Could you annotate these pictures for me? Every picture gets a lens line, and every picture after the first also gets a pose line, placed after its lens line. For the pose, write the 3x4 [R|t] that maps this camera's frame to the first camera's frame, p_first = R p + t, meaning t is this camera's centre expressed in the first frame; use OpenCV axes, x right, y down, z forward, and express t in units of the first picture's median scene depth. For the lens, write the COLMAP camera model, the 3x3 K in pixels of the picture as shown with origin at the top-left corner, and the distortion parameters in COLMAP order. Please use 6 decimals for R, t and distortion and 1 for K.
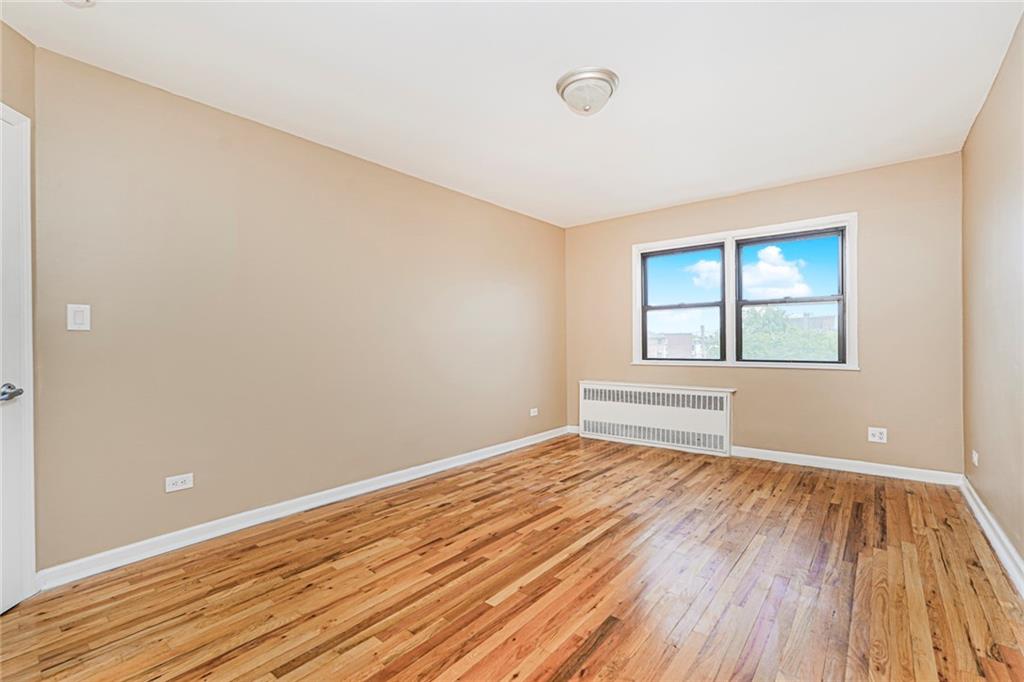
lens RADIAL K [[450.8, 0, 517.2], [0, 450.8, 341.5], [0, 0, 1]] dist [-0.012195, 0.007154]
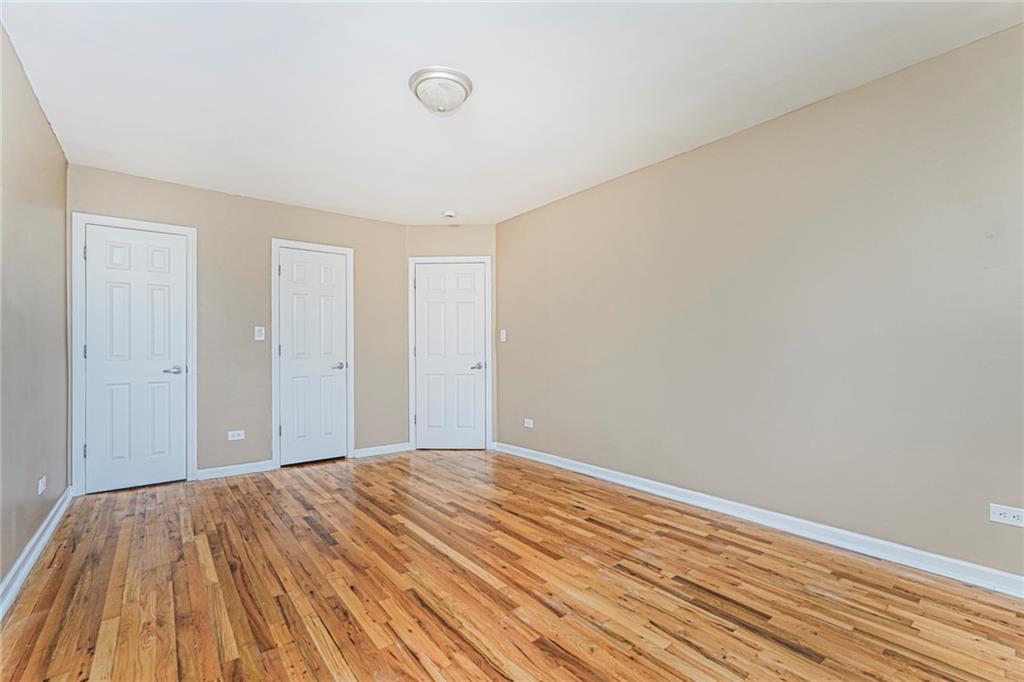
lens RADIAL K [[450.8, 0, 510.0], [0, 450.8, 342.8], [0, 0, 1]] dist [-0.012195, 0.007154]
pose [[-0.220070, -0.005206, -0.975470, 0.747097], [0.018191, 0.999790, -0.009440, -0.000404], [0.975315, -0.019823, -0.219929, 0.937589]]
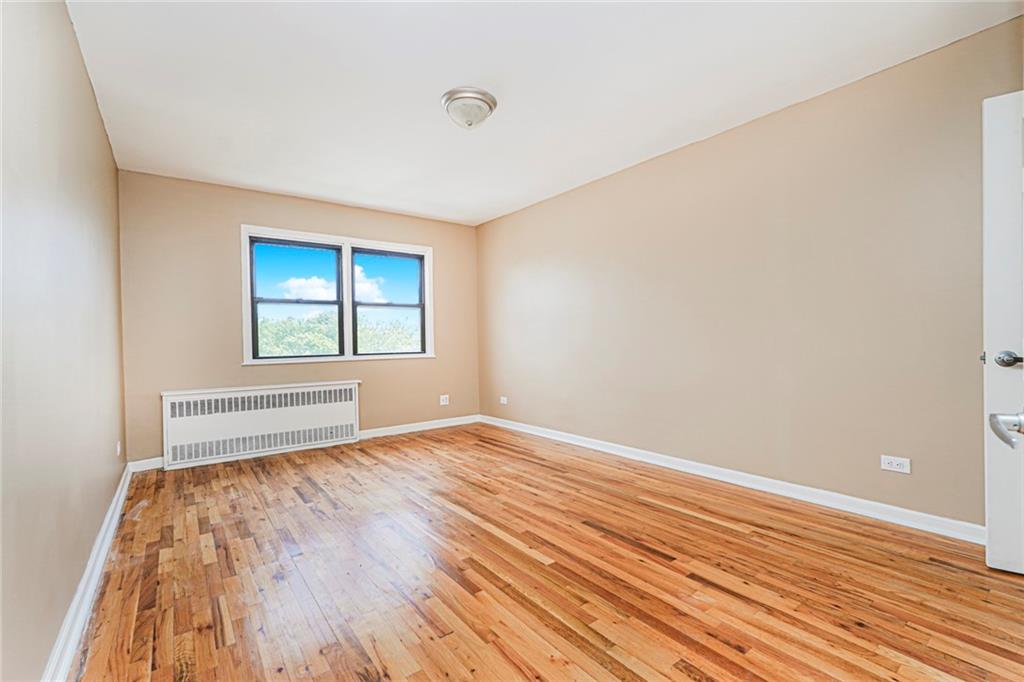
lens RADIAL K [[450.8, 0, 507.0], [0, 450.8, 347.7], [0, 0, 1]] dist [-0.012195, 0.007154]
pose [[0.246664, -0.015444, 0.968978, -0.625749], [0.008135, 0.999871, 0.013865, 0.014852], [-0.969067, 0.004462, 0.246758, 0.441547]]
